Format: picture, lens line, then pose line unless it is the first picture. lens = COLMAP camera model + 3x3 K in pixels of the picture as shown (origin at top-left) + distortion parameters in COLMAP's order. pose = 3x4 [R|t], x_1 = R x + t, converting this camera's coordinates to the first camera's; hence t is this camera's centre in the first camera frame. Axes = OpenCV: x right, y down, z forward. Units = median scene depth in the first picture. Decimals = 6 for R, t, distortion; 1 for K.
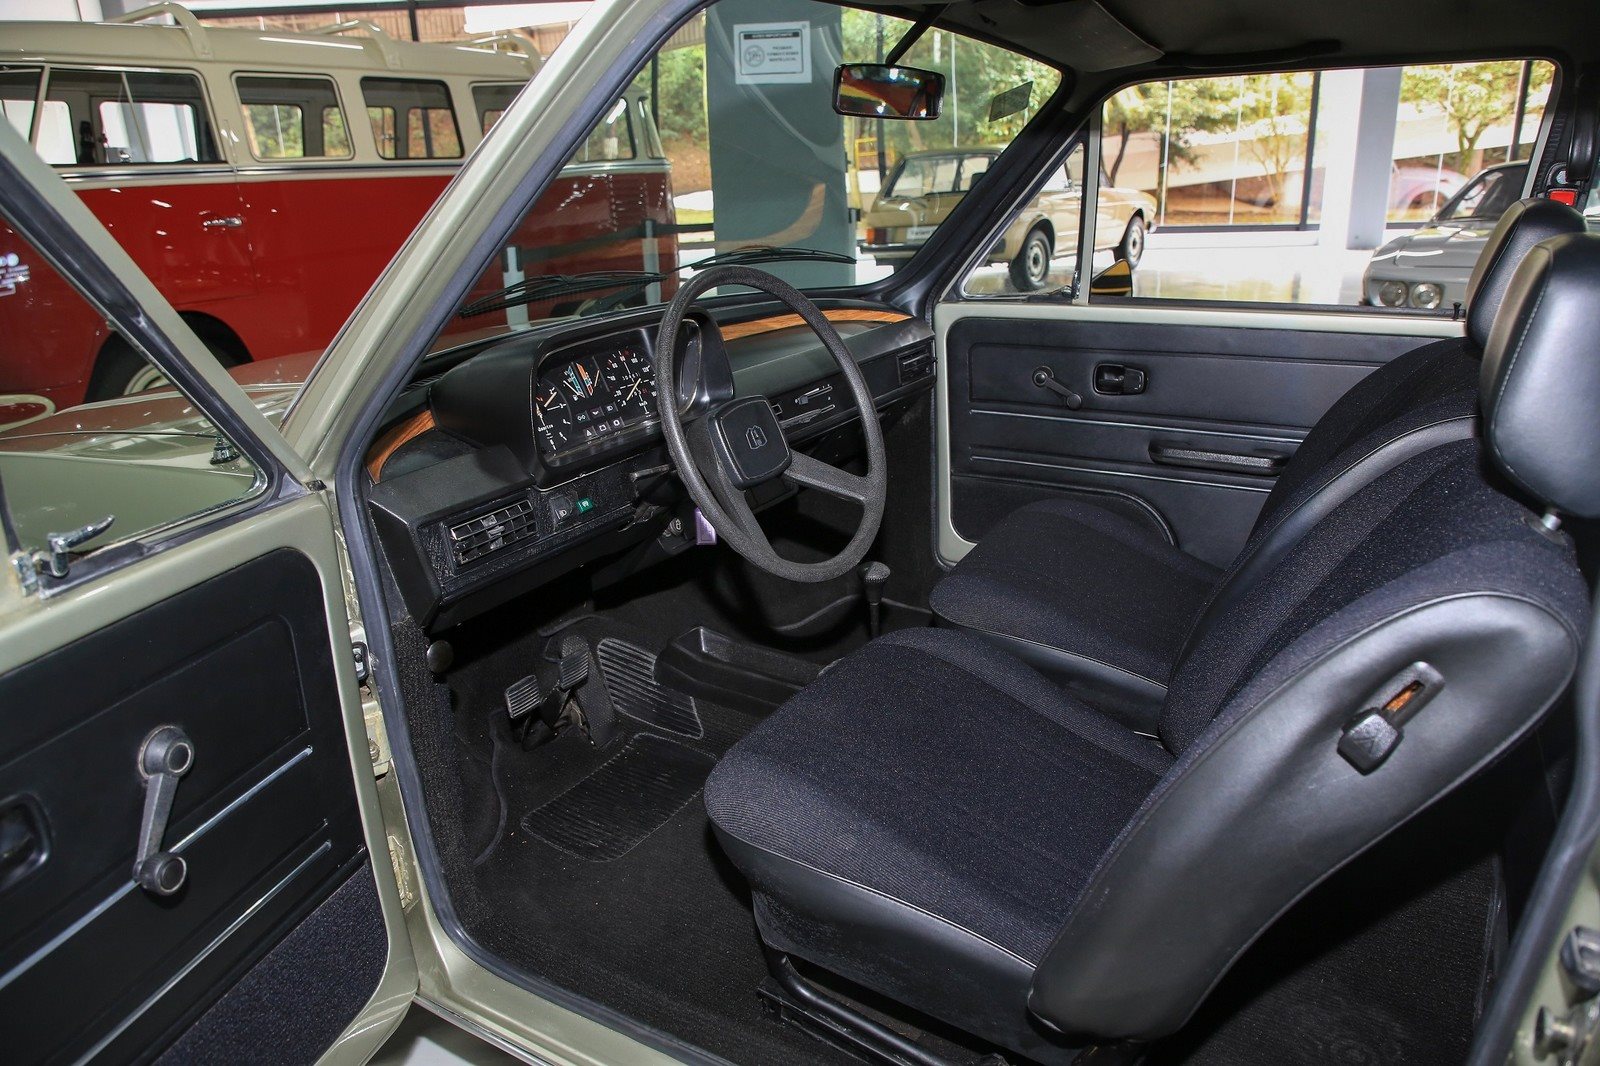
lens RADIAL K [[1074.5, 0, 800.0], [0, 1074.5, 533.0], [0, 0, 1]] dist [-0.084476, 0.046174]
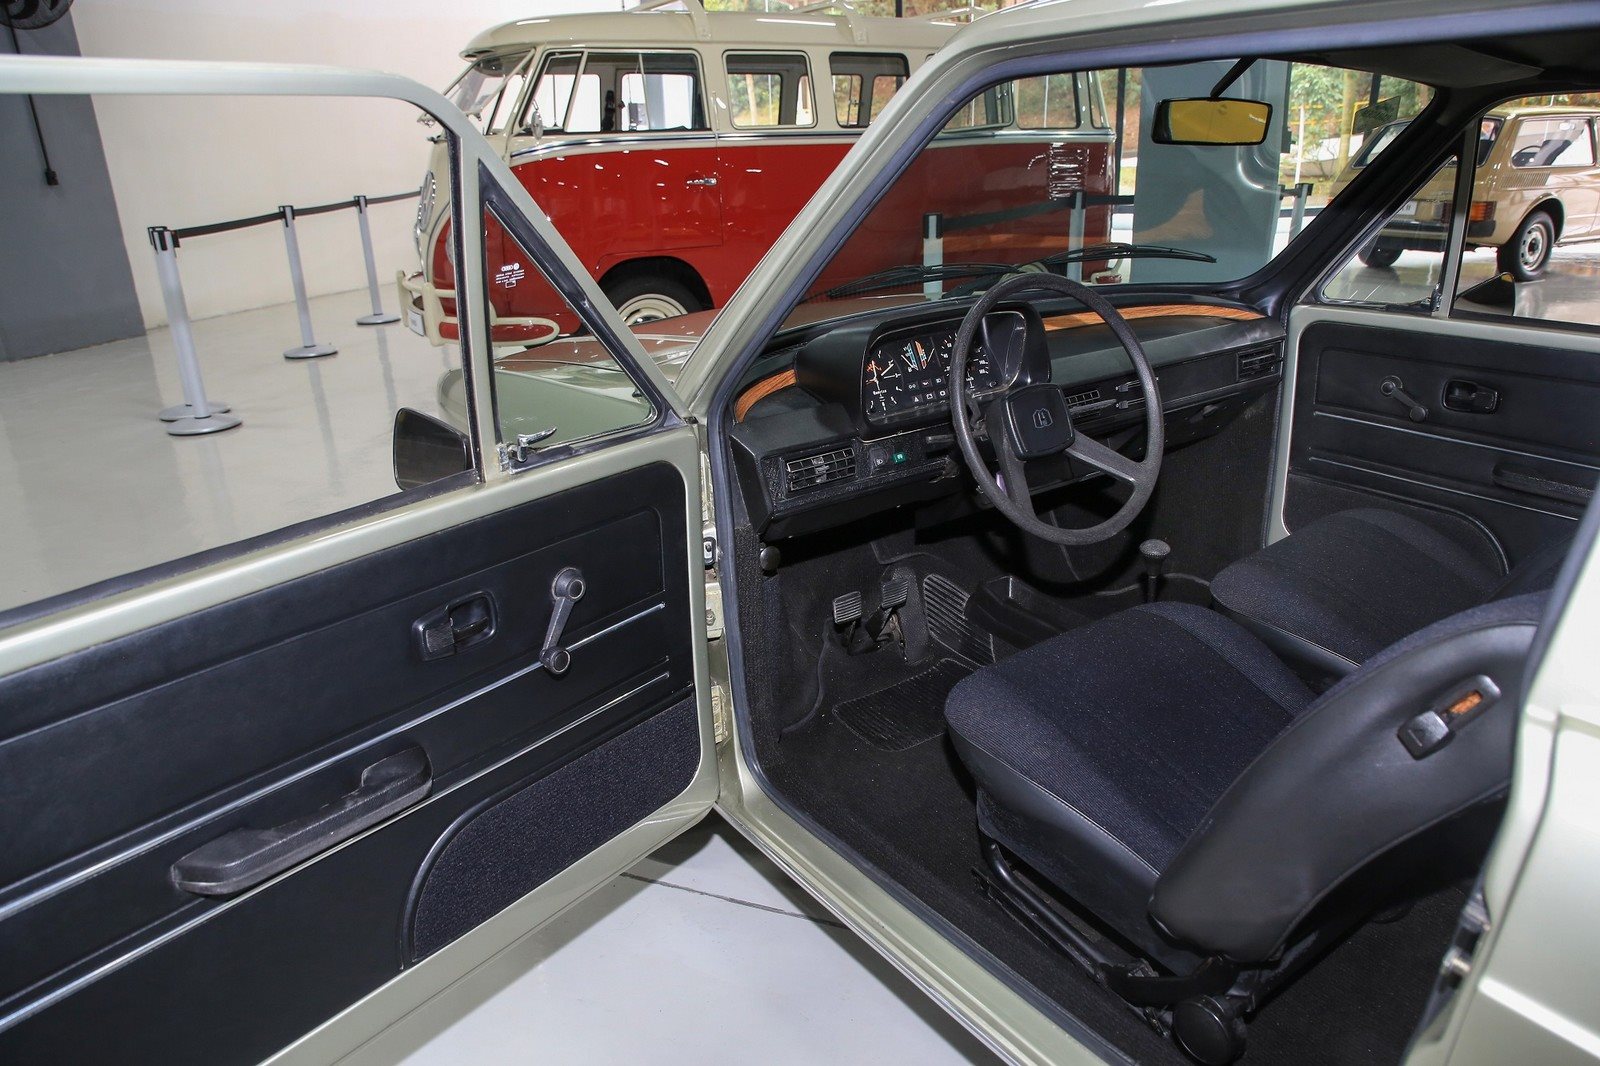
lens RADIAL K [[1074.5, 0, 800.0], [0, 1074.5, 533.0], [0, 0, 1]] dist [-0.084476, 0.046174]
pose [[0.915068, 0.142656, -0.377226, 0.177351], [-0.127202, 0.989698, 0.065712, -0.006744], [0.382713, -0.012147, 0.923787, -0.197745]]
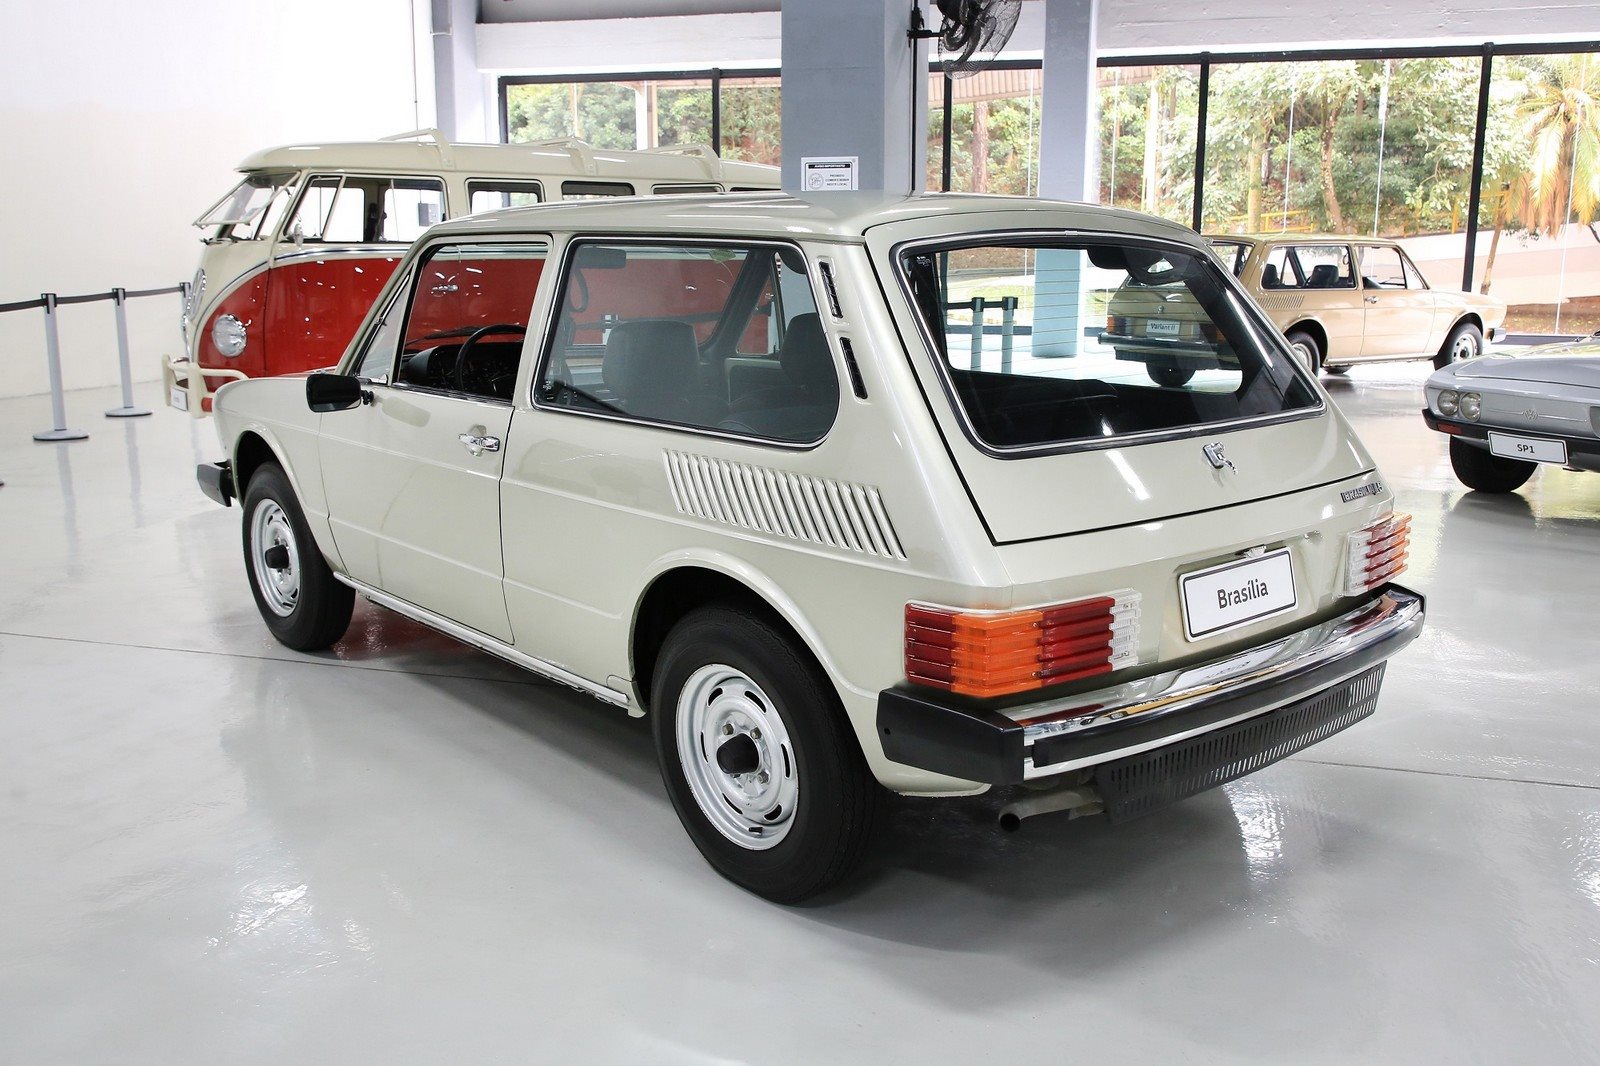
lens RADIAL K [[1419.9, 0, 800.0], [0, 1419.9, 533.0], [0, 0, 1]] dist [-0.008482, 0.001300]
pose [[0.947649, 0.095208, -0.304791, 1.697016], [-0.131806, 0.986034, -0.101800, 0.515854], [0.290843, 0.136644, 0.946963, -2.007522]]
